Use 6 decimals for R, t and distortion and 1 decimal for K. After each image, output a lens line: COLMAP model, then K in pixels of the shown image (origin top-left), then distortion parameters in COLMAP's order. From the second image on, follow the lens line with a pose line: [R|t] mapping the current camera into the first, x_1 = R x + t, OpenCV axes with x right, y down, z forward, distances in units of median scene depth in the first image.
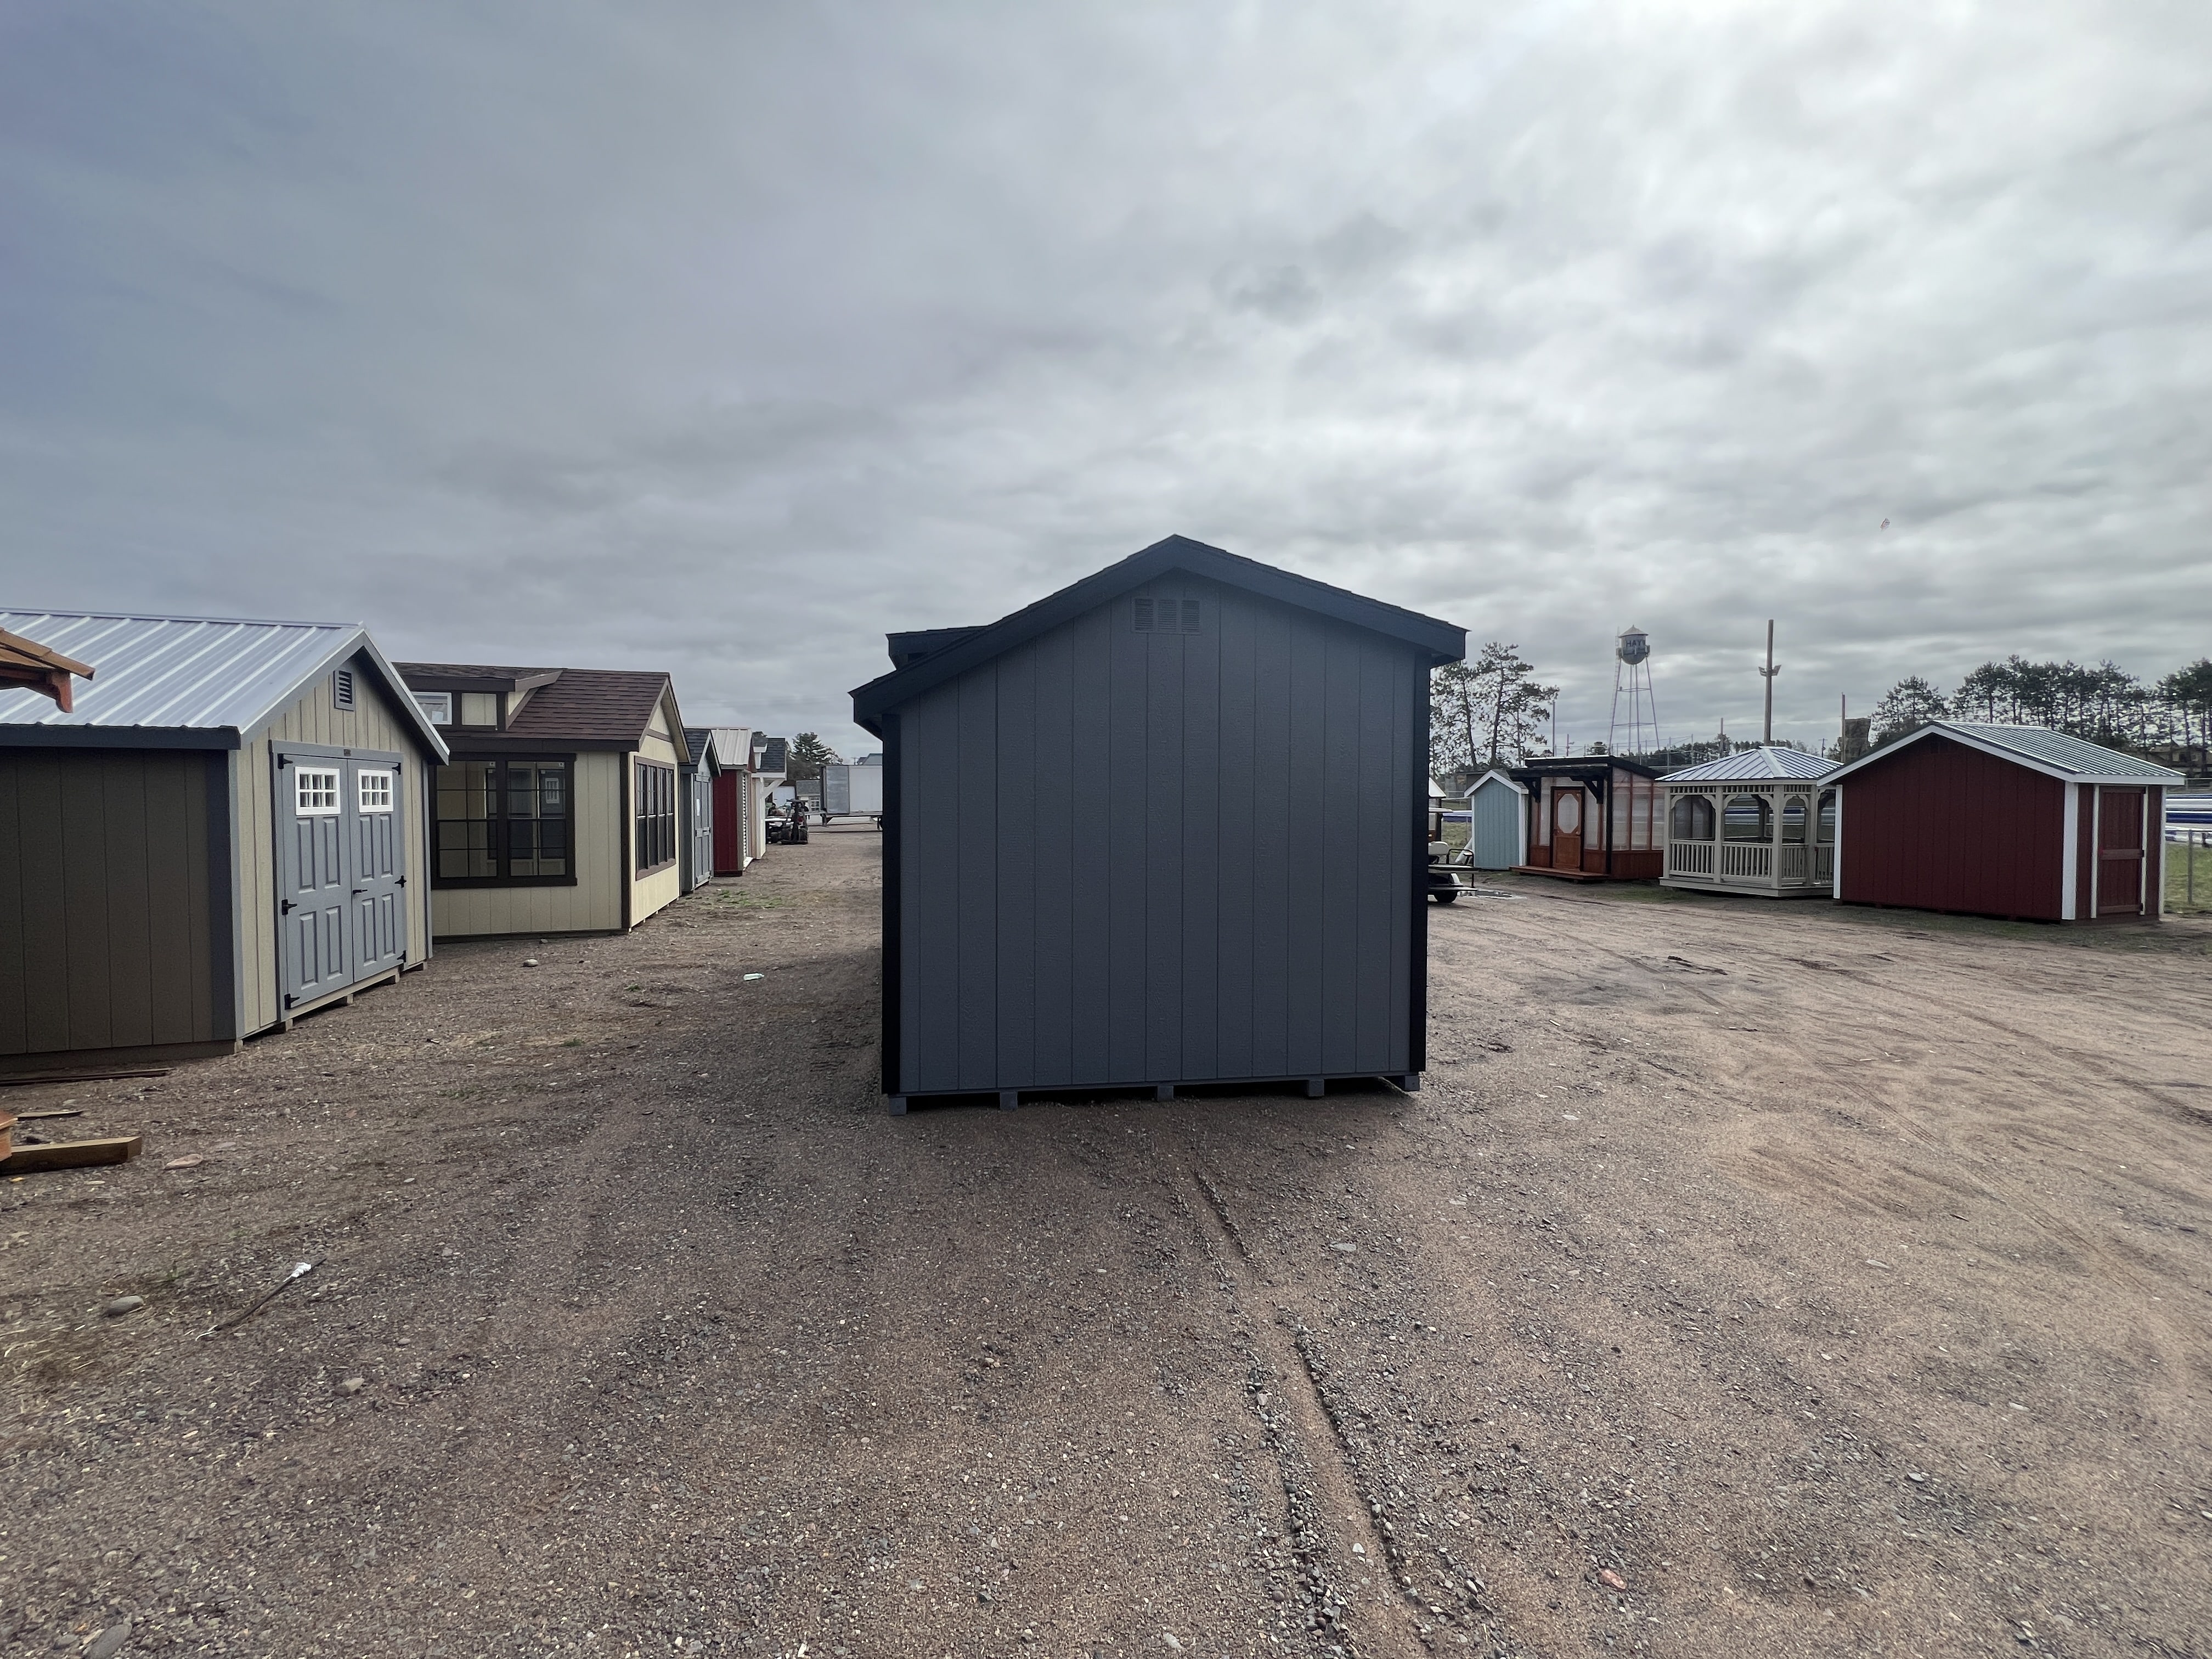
lens RADIAL K [[887.1, 0, 1114.2], [0, 887.1, 819.8], [0, 0, 1]] dist [0.001956, -0.000269]
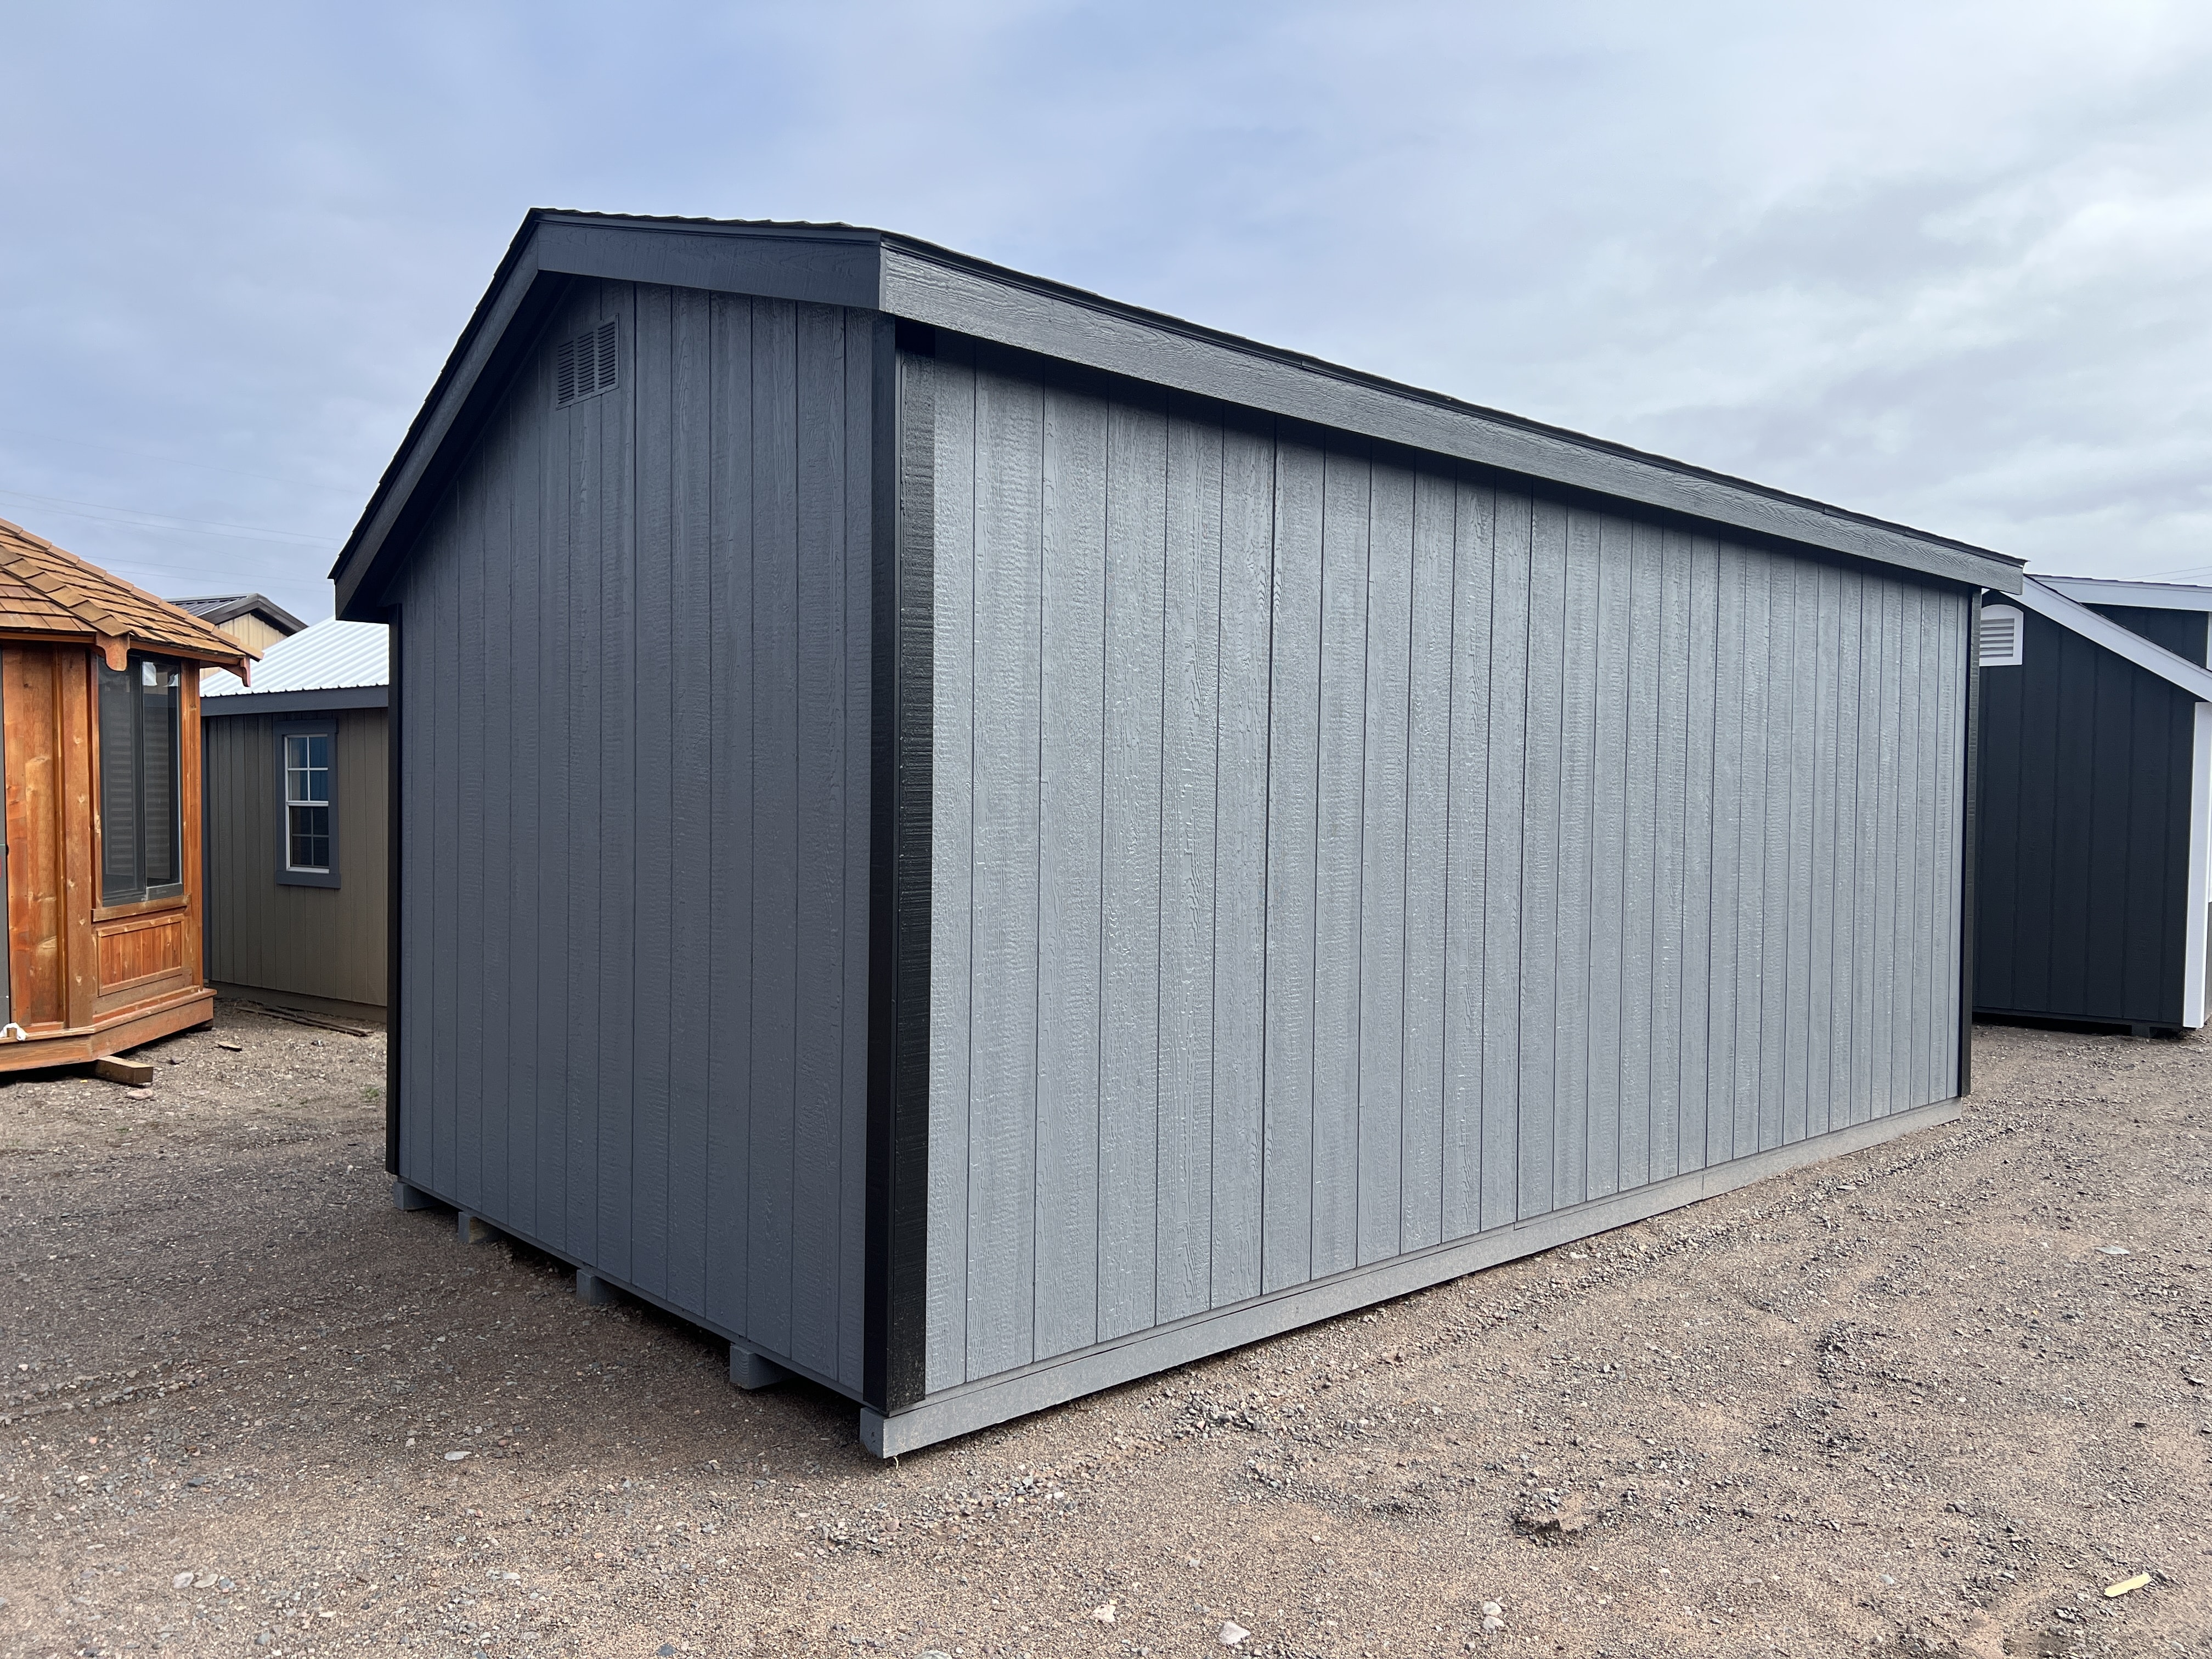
lens RADIAL K [[1669.3, 0, 1095.3], [0, 1669.3, 846.9], [0, 0, 1]] dist [0.054256, -0.052706]
pose [[0.542378, 0.024176, -0.839787, 0.622834], [-0.020605, 0.999668, 0.015471, 0.017294], [0.839882, 0.008913, 0.542696, 0.424455]]
